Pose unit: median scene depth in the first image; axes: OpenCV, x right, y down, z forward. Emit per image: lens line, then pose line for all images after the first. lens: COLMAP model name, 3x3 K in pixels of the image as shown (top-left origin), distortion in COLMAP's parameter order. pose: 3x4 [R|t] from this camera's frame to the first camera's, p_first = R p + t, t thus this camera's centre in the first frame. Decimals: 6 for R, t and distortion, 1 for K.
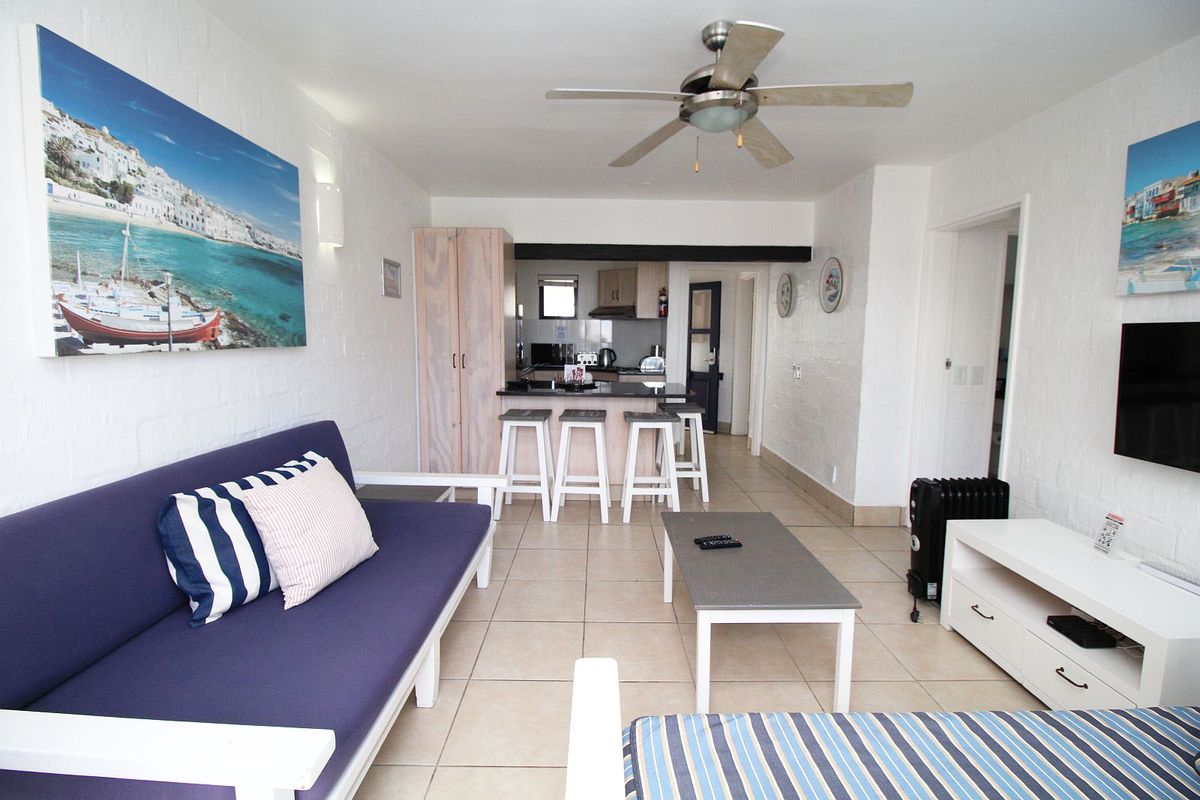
lens RADIAL K [[553.9, 0, 597.5], [0, 553.9, 394.4], [0, 0, 1]] dist [-0.000071, -0.015942]
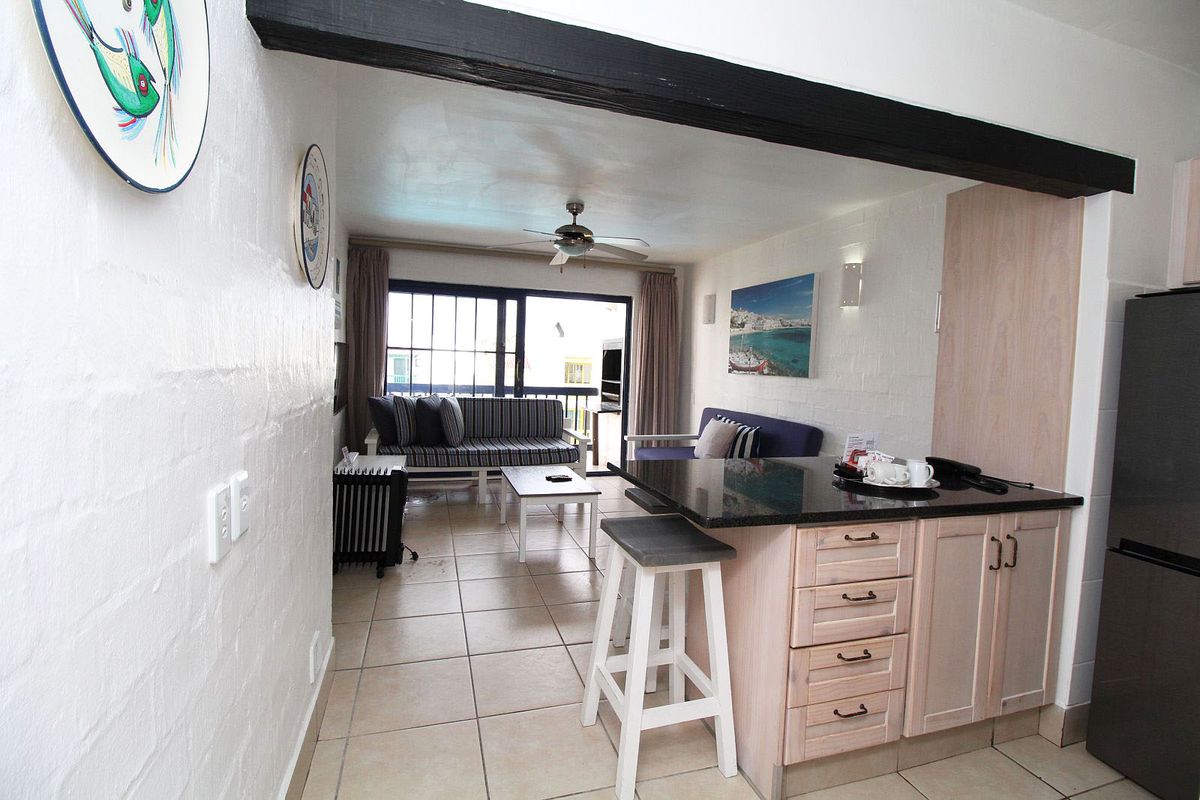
lens RADIAL K [[553.9, 0, 597.5], [0, 553.9, 394.4], [0, 0, 1]] dist [-0.000071, -0.015942]
pose [[-0.954160, -0.026304, -0.298140, 0.832769], [-0.076449, 0.984506, 0.157806, -0.366957], [0.289370, 0.173365, -0.941387, 3.481099]]
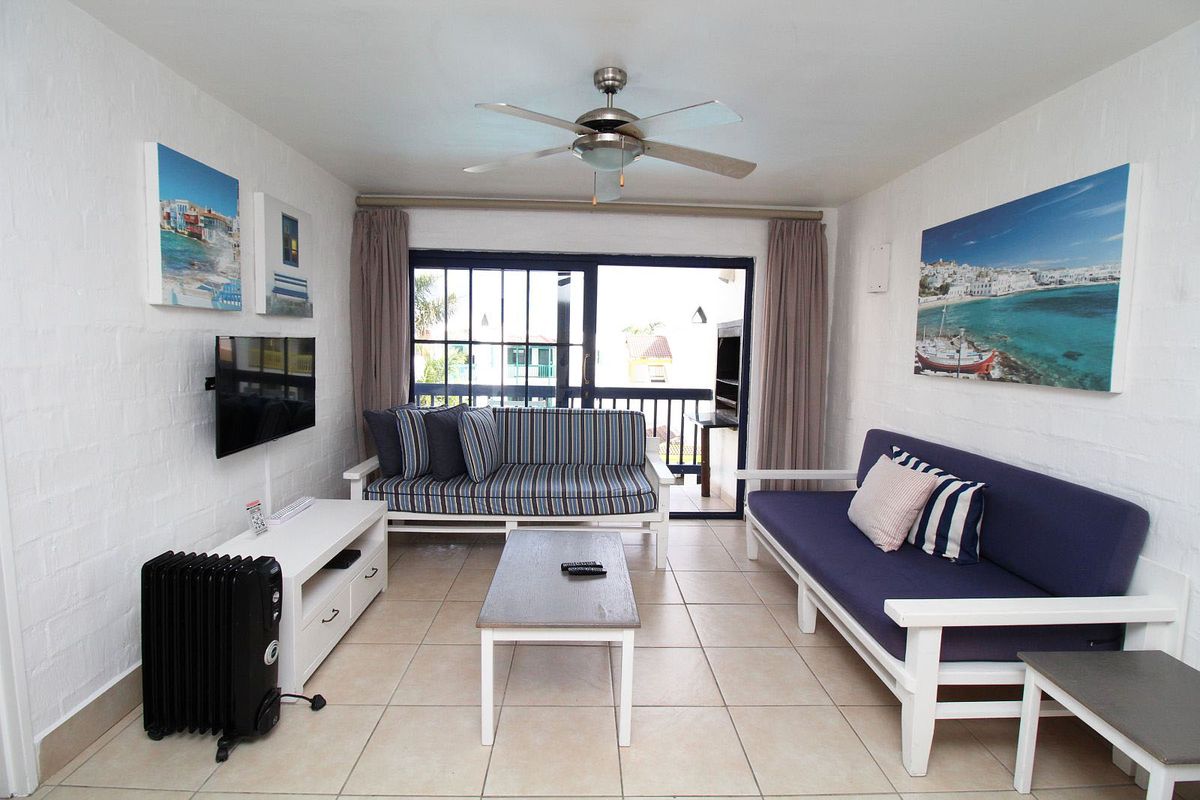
lens RADIAL K [[553.9, 0, 597.5], [0, 553.9, 394.4], [0, 0, 1]] dist [-0.000071, -0.015942]
pose [[-0.999102, -0.025827, -0.033591, 0.309175], [-0.031880, 0.980403, 0.194408, -0.304562], [0.027911, 0.195304, -0.980345, 2.515686]]
